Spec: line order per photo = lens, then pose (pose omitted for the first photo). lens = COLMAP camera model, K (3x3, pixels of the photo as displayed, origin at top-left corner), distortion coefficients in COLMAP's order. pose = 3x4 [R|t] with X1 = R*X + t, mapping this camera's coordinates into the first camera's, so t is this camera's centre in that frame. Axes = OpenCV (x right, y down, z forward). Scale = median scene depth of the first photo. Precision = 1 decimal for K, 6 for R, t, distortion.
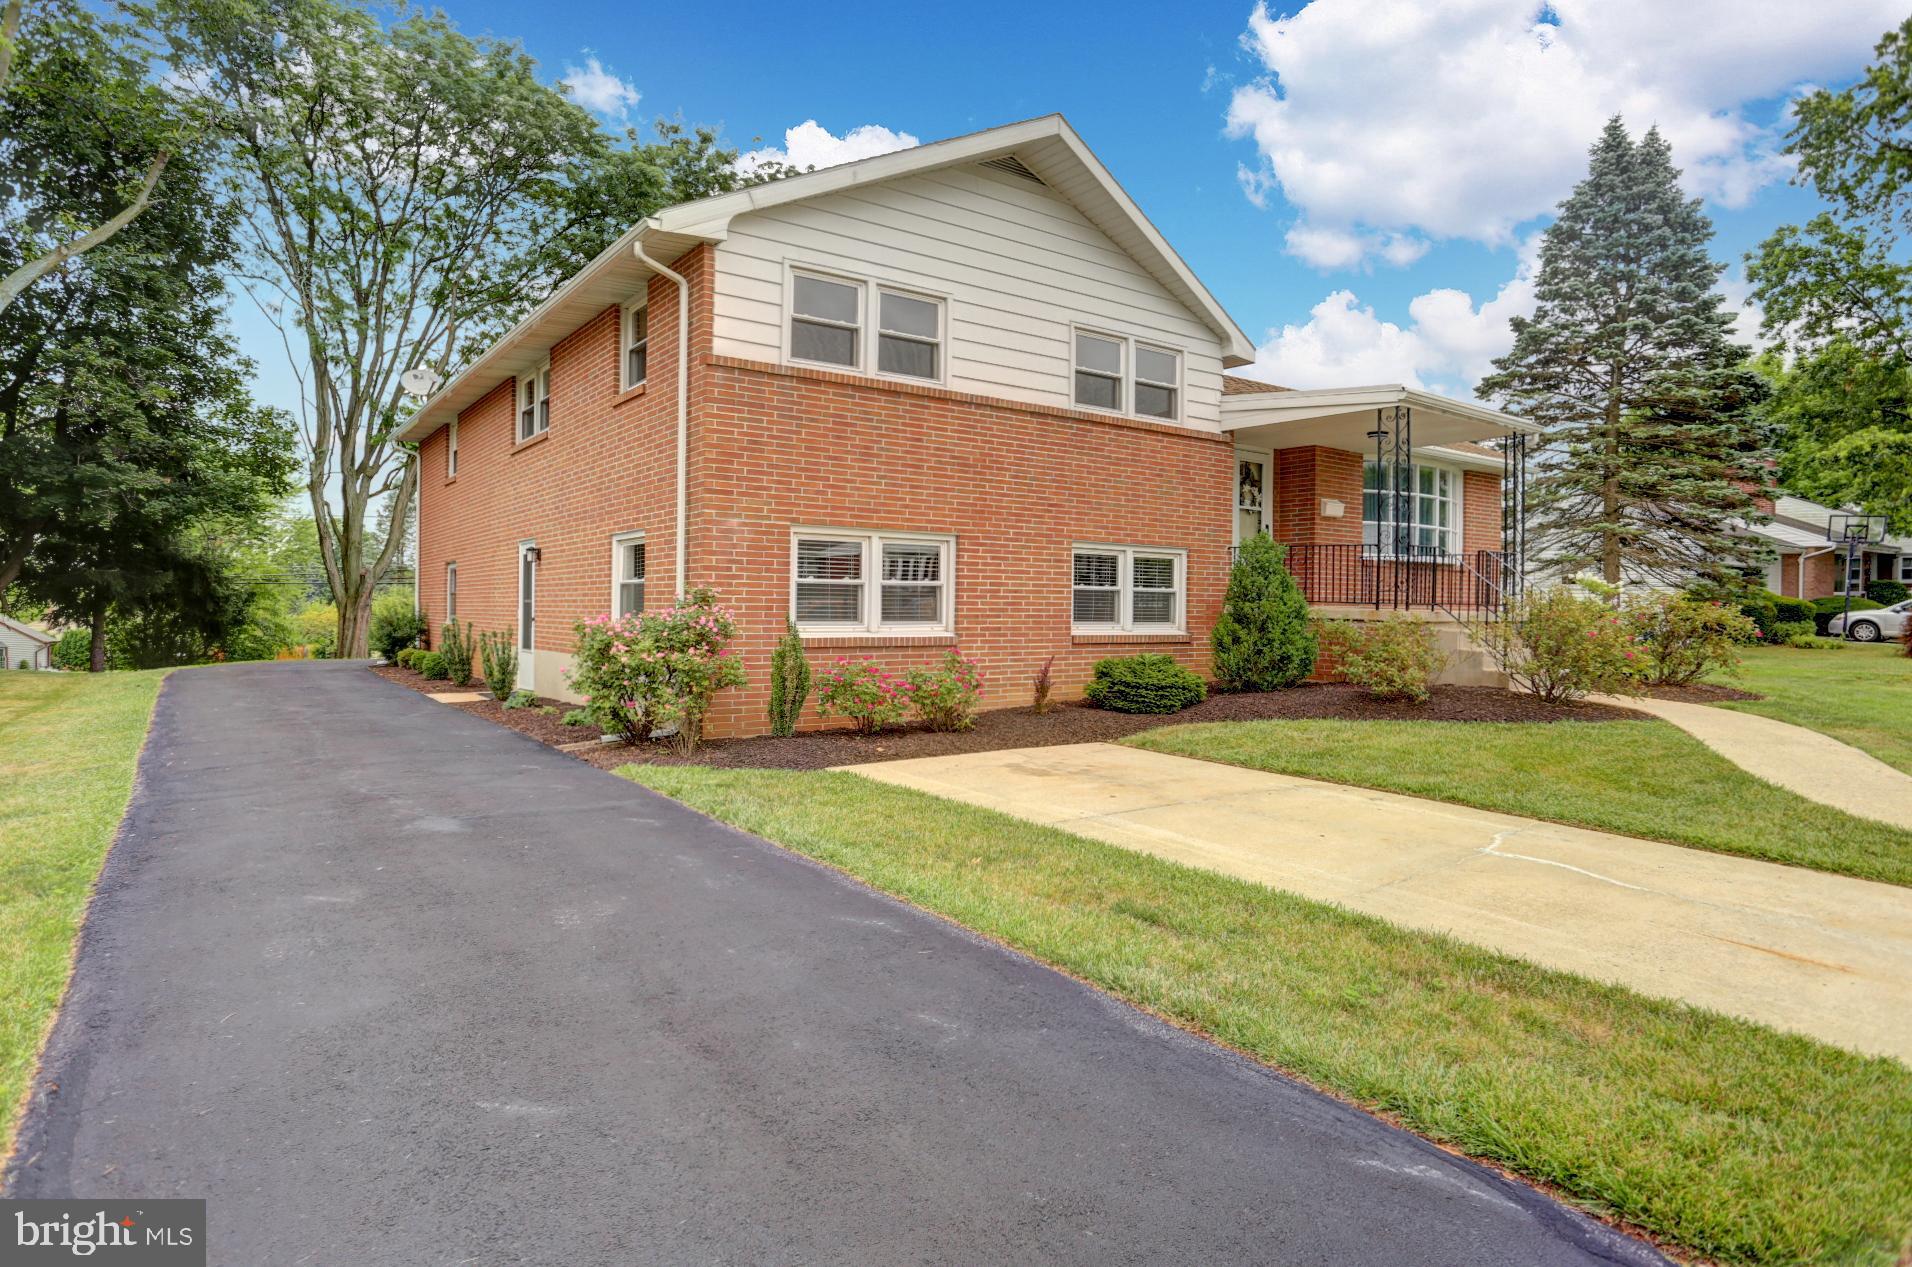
lens RADIAL K [[1090.0, 0, 956.7], [0, 1090.0, 590.5], [0, 0, 1]] dist [-0.073947, 0.048173]
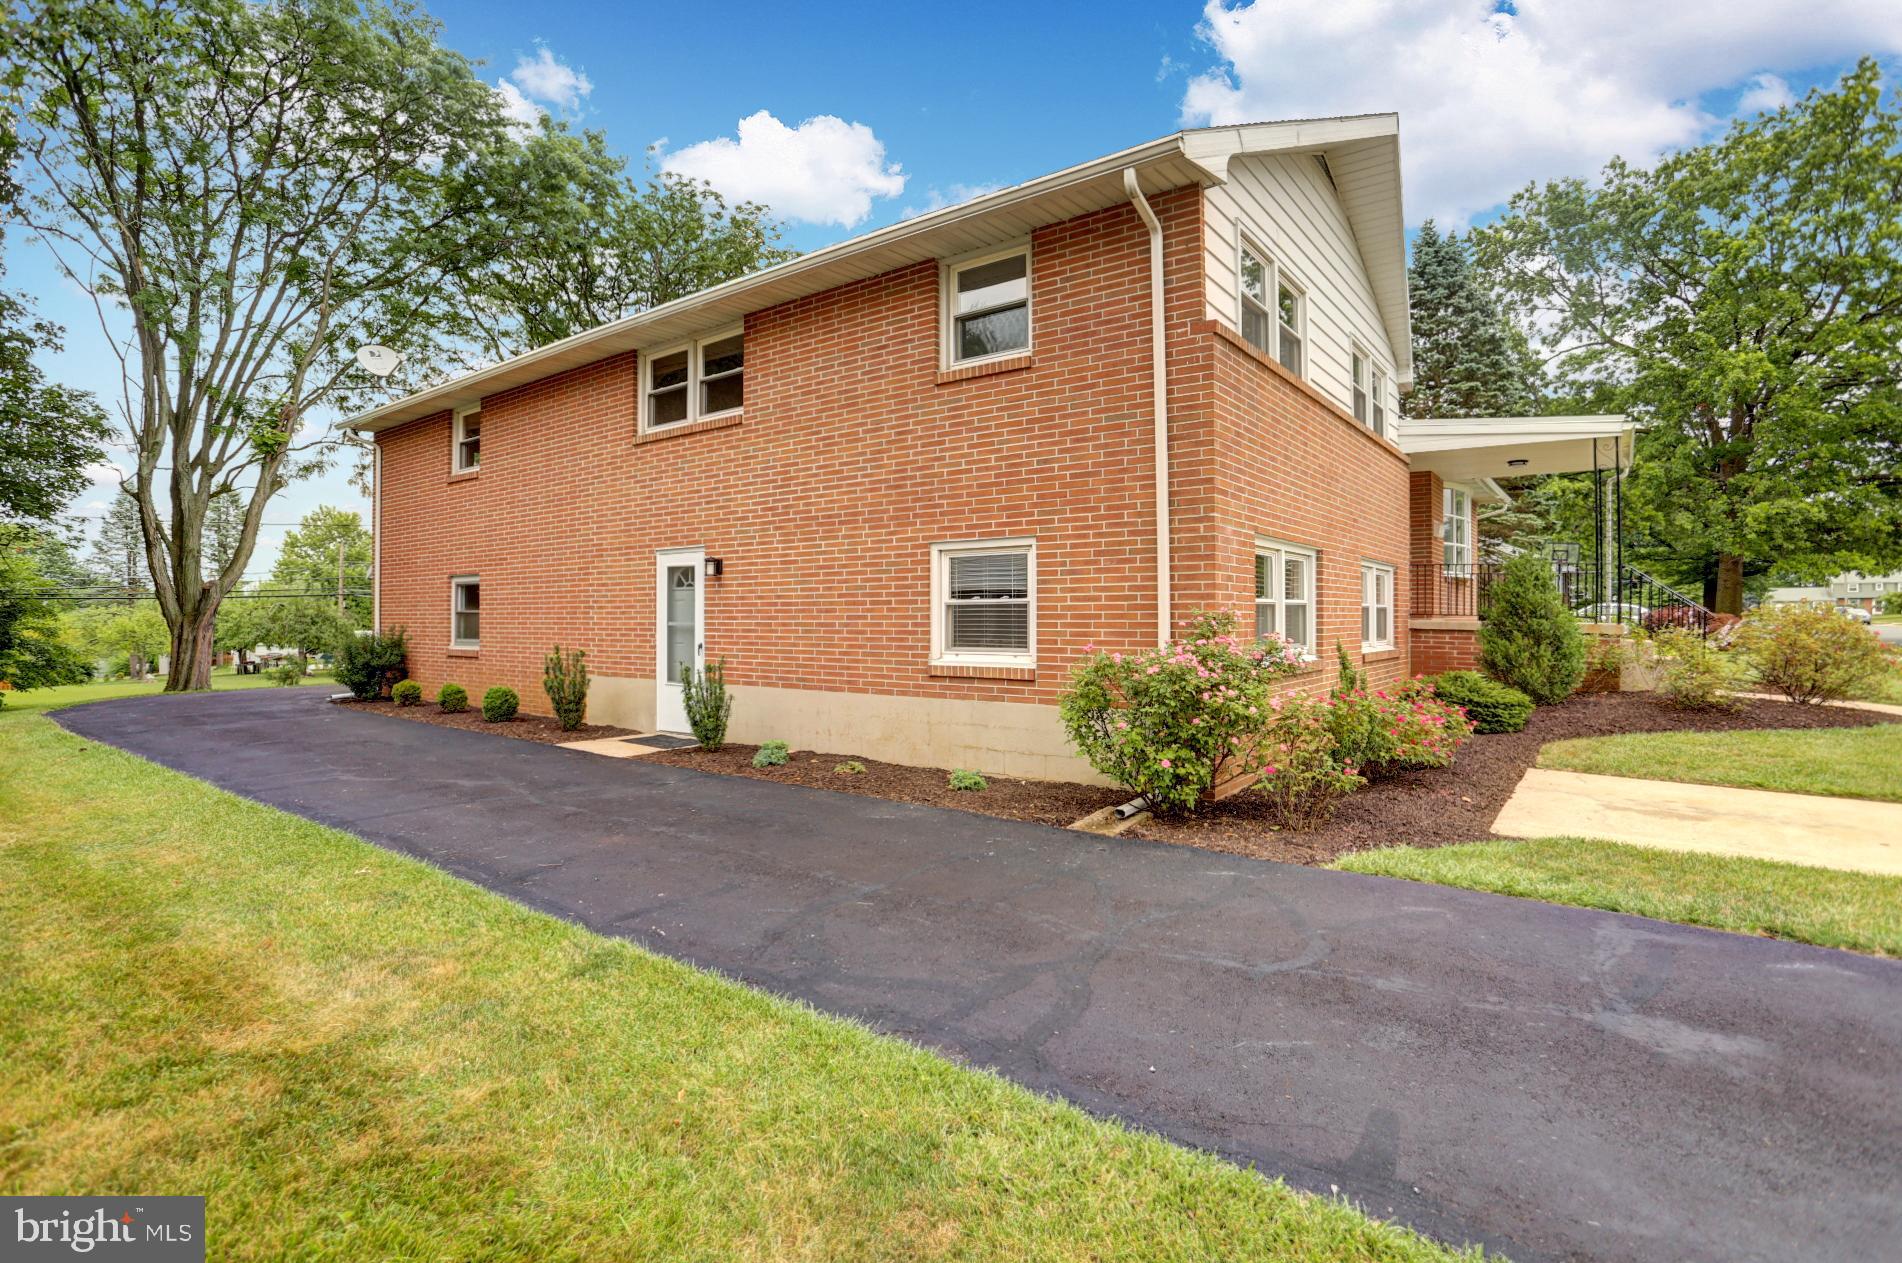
lens RADIAL K [[926.8, 0, 937.2], [0, 926.8, 590.5], [0, 0, 1]] dist [-0.070103, 0.030955]
pose [[0.954330, -0.001748, 0.298748, -0.210711], [0.004505, 0.999953, -0.008541, -0.004268], [-0.298719, 0.009497, 0.954294, 0.139540]]
